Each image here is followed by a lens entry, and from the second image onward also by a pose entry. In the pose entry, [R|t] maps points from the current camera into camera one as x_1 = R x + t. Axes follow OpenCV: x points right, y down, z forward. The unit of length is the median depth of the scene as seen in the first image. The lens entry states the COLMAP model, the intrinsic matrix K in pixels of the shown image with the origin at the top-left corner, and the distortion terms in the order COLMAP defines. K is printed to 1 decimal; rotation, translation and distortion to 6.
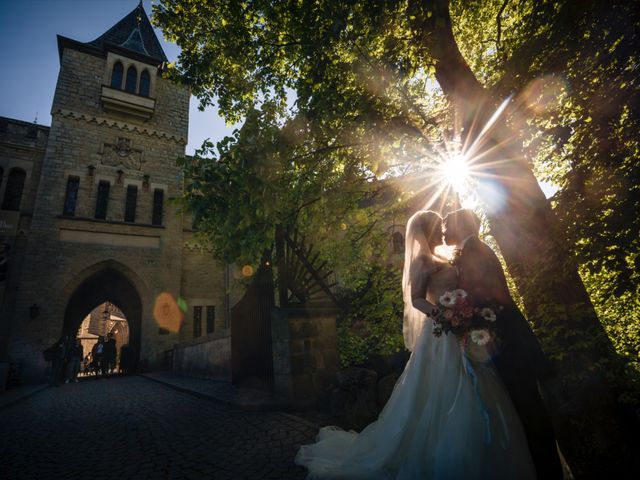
lens RADIAL K [[338.1, 0, 323.5], [0, 338.1, 239.0], [0, 0, 1]] dist [-0.043845, 0.018043]
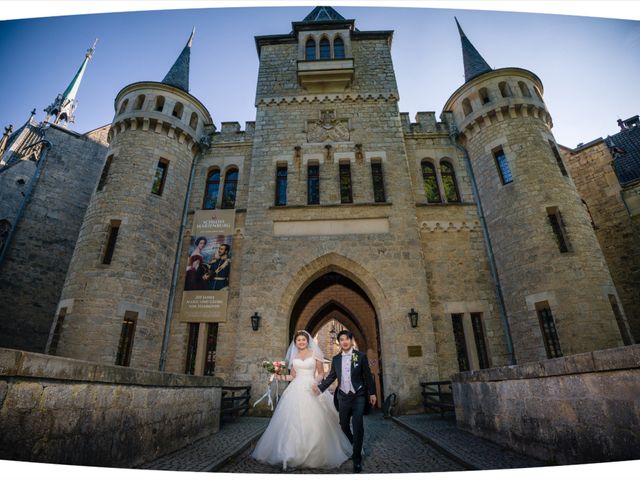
lens RADIAL K [[338.1, 0, 317.9], [0, 338.1, 239.3], [0, 0, 1]] dist [-0.043845, 0.018043]
pose [[0.821687, -0.156121, -0.548140, -0.227203], [0.118179, 0.987520, -0.104109, 0.098626], [0.557553, 0.020766, 0.829882, 0.327508]]
